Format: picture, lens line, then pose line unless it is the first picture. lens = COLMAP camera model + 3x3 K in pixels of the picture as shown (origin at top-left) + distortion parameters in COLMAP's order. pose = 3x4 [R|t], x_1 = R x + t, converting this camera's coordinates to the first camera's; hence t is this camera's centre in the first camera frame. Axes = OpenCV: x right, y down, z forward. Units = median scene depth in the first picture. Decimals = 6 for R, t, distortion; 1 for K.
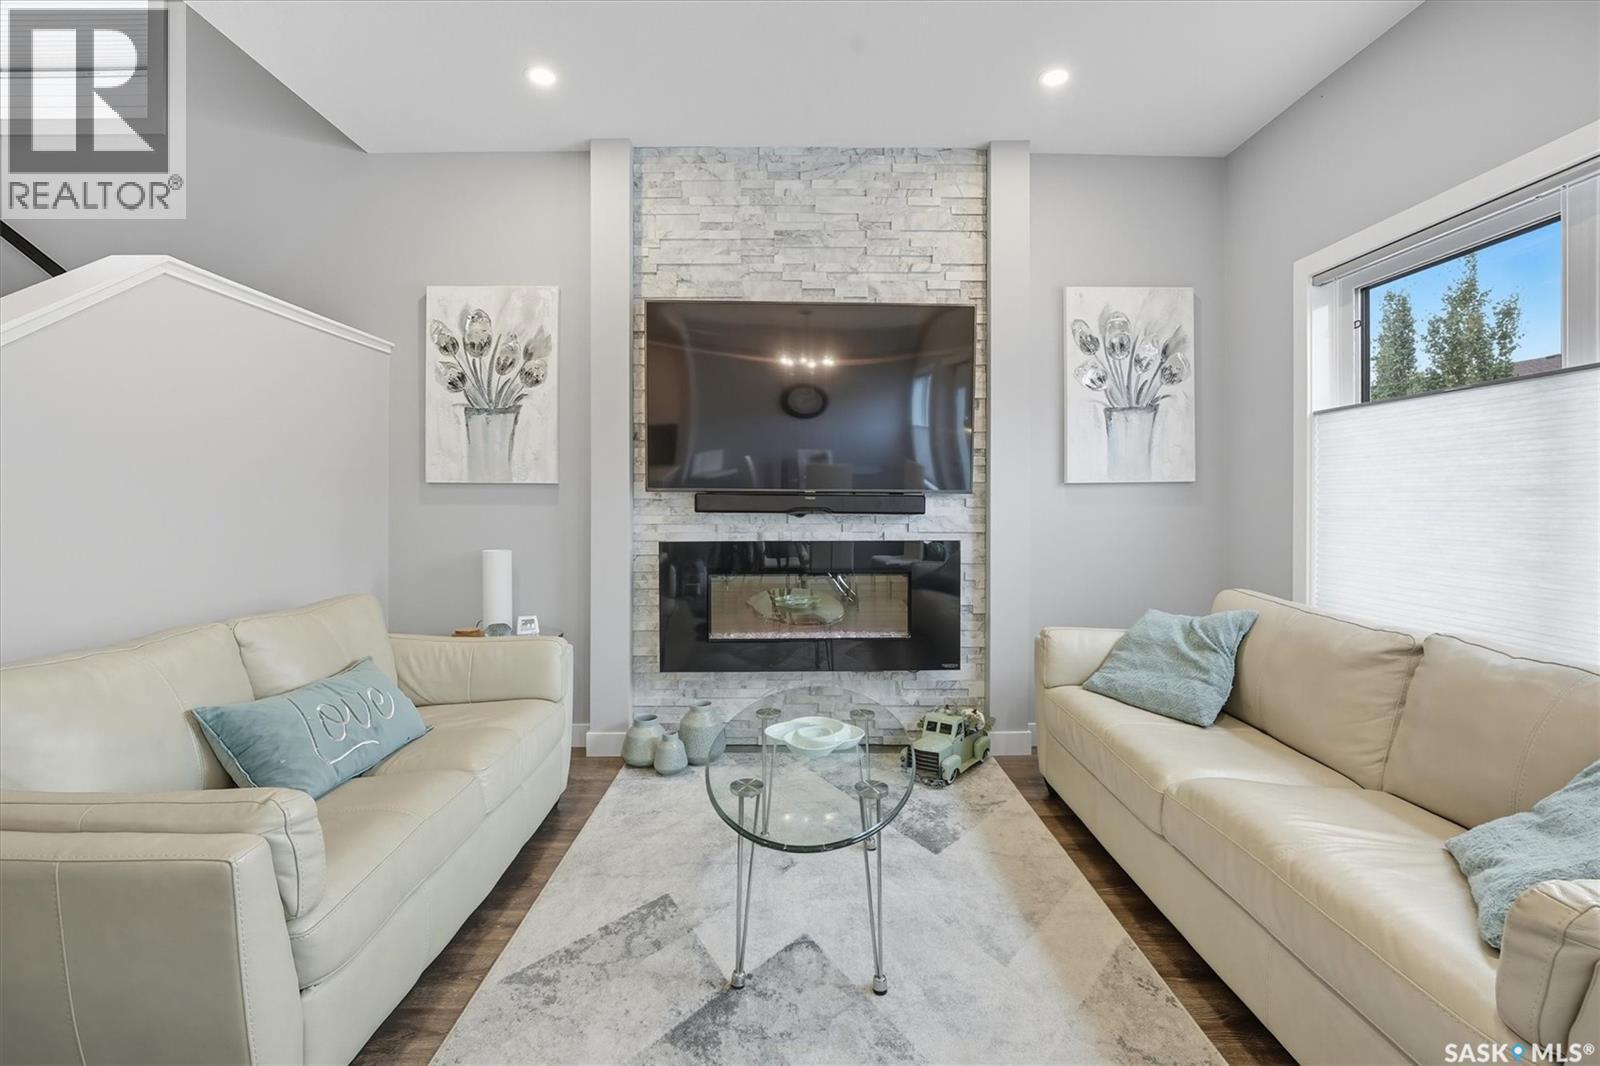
lens RADIAL K [[703.6, 0, 800.6], [0, 703.6, 501.5], [0, 0, 1]] dist [-0.018972, 0.000621]
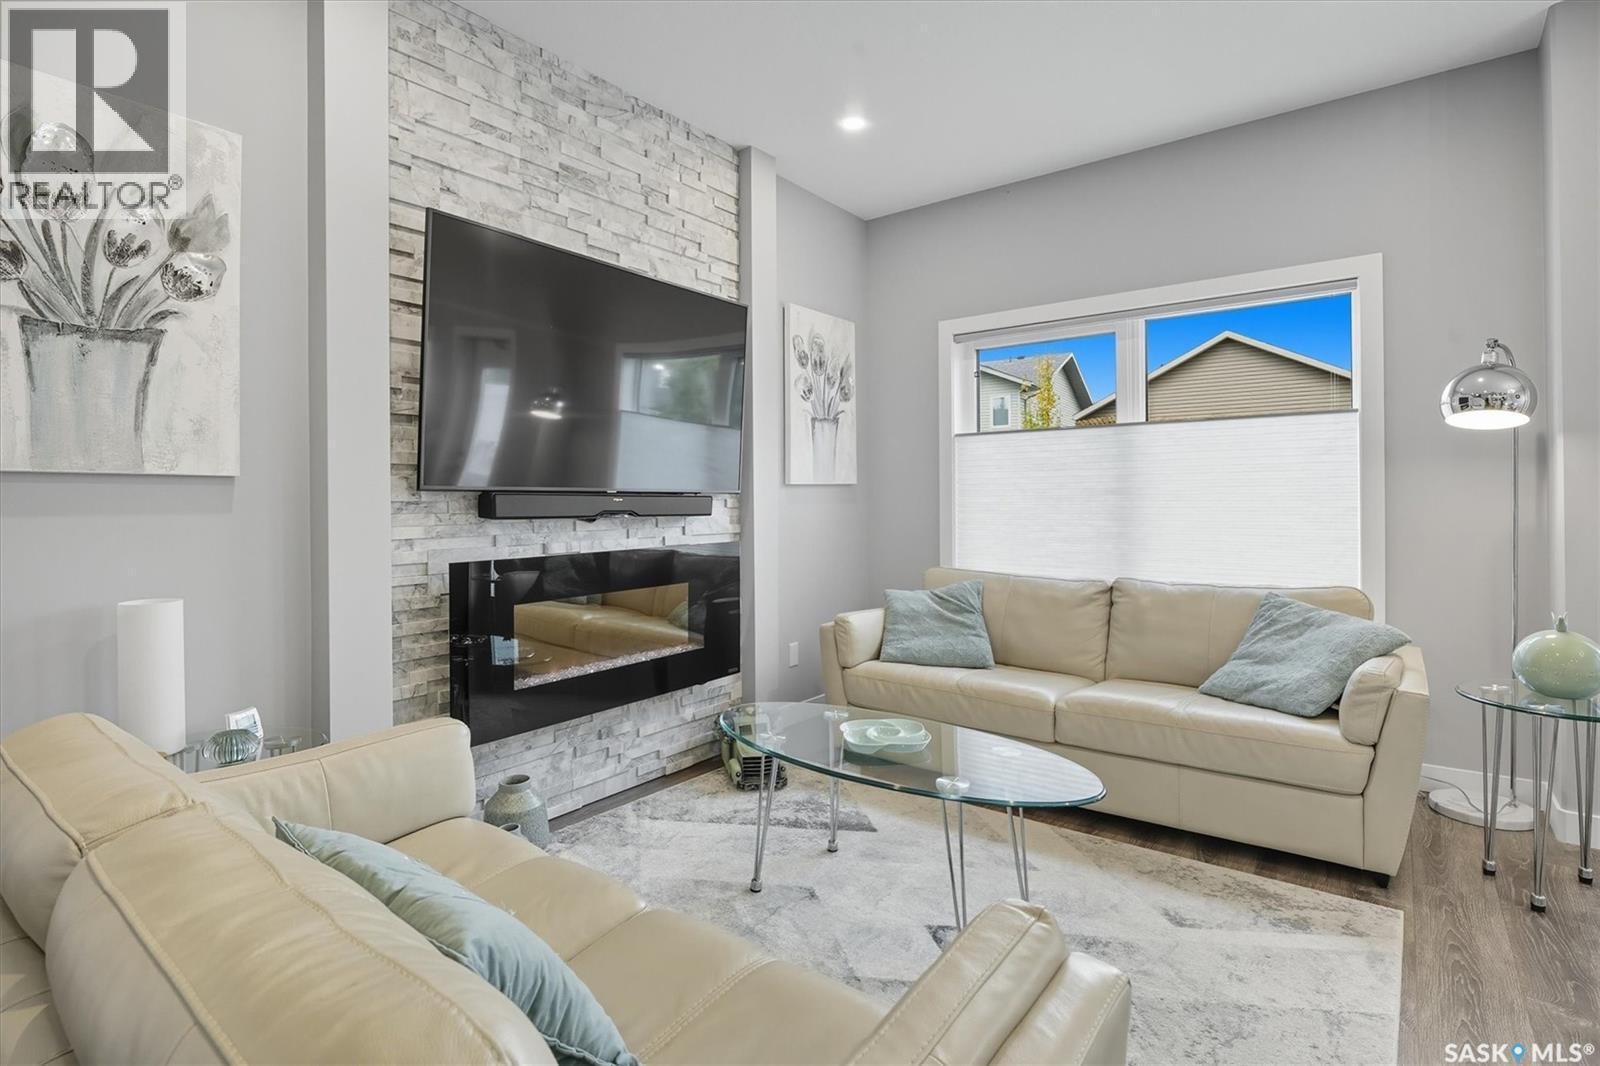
lens RADIAL K [[789.0, 0, 781.3], [0, 789.0, 499.7], [0, 0, 1]] dist [-0.002957, -0.000060]
pose [[0.622857, -0.005464, 0.782317, -0.581925], [0.010993, 0.999938, -0.001769, -0.000514], [-0.782259, 0.009702, 0.622878, 0.252878]]
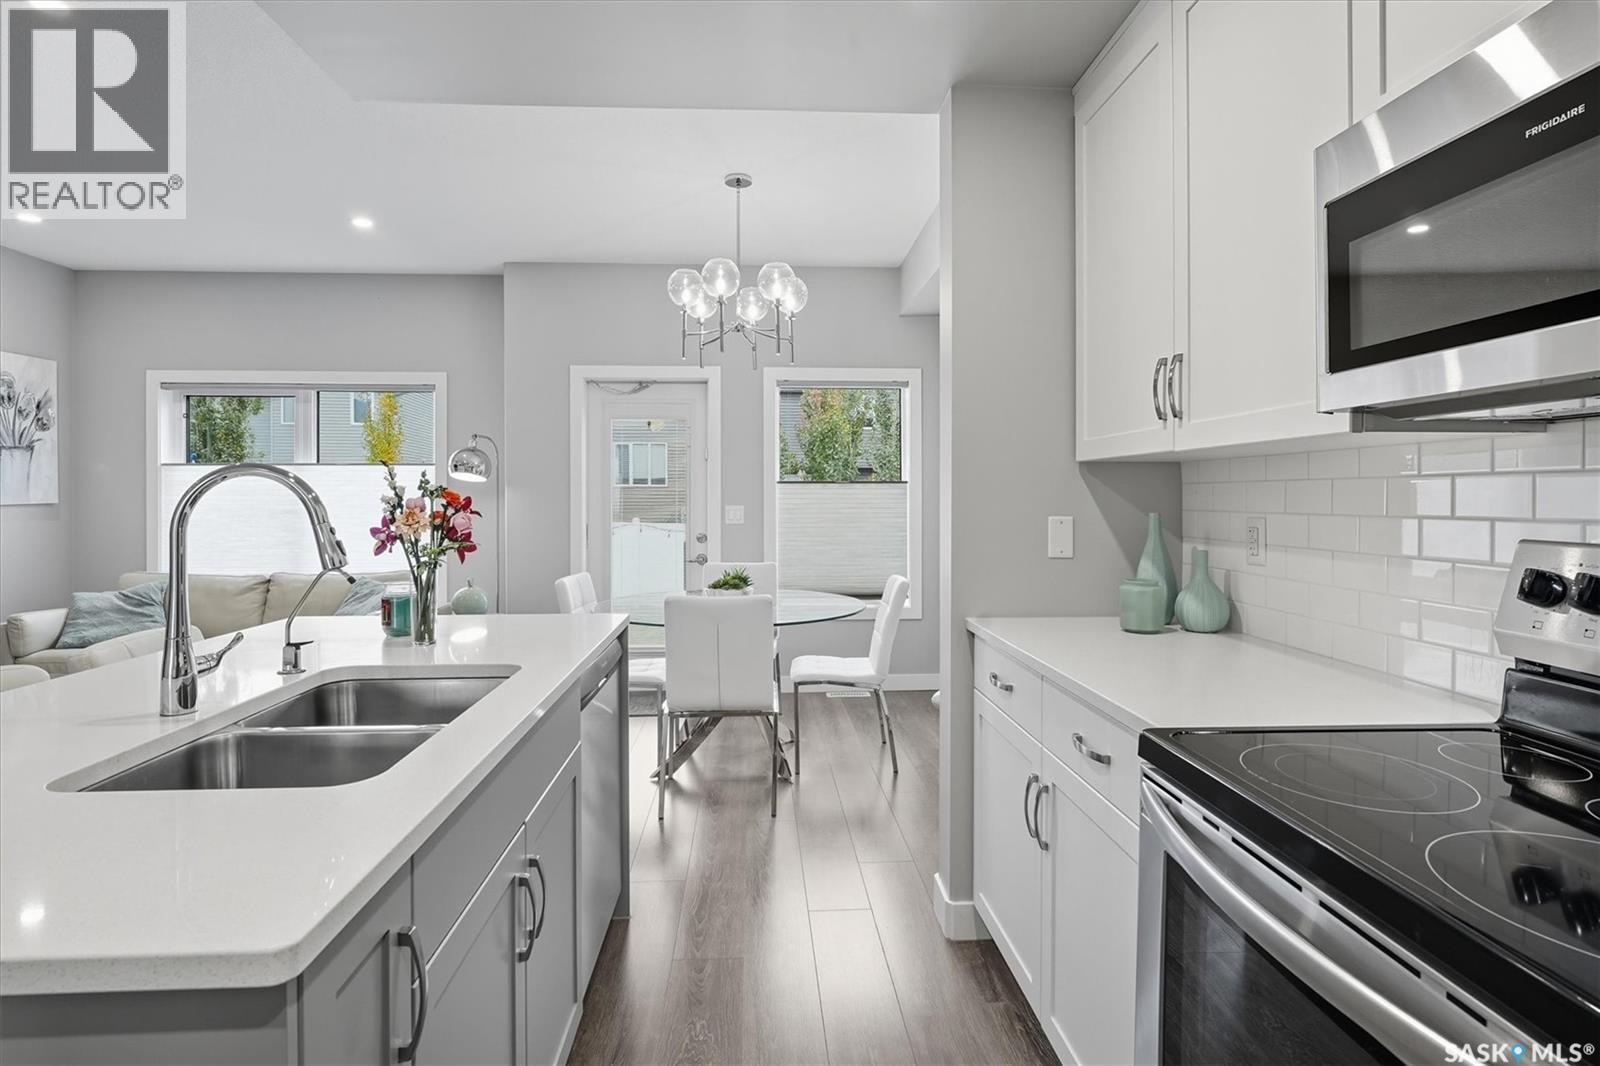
lens RADIAL K [[844.7, 0, 797.3], [0, 844.7, 497.6], [0, 0, 1]] dist [0.002607, 0.001144]
pose [[-0.036722, 0.000765, 0.999325, -1.145127], [0.003174, 0.999995, -0.000649, -0.034444], [-0.999320, 0.003148, -0.036724, -0.386882]]
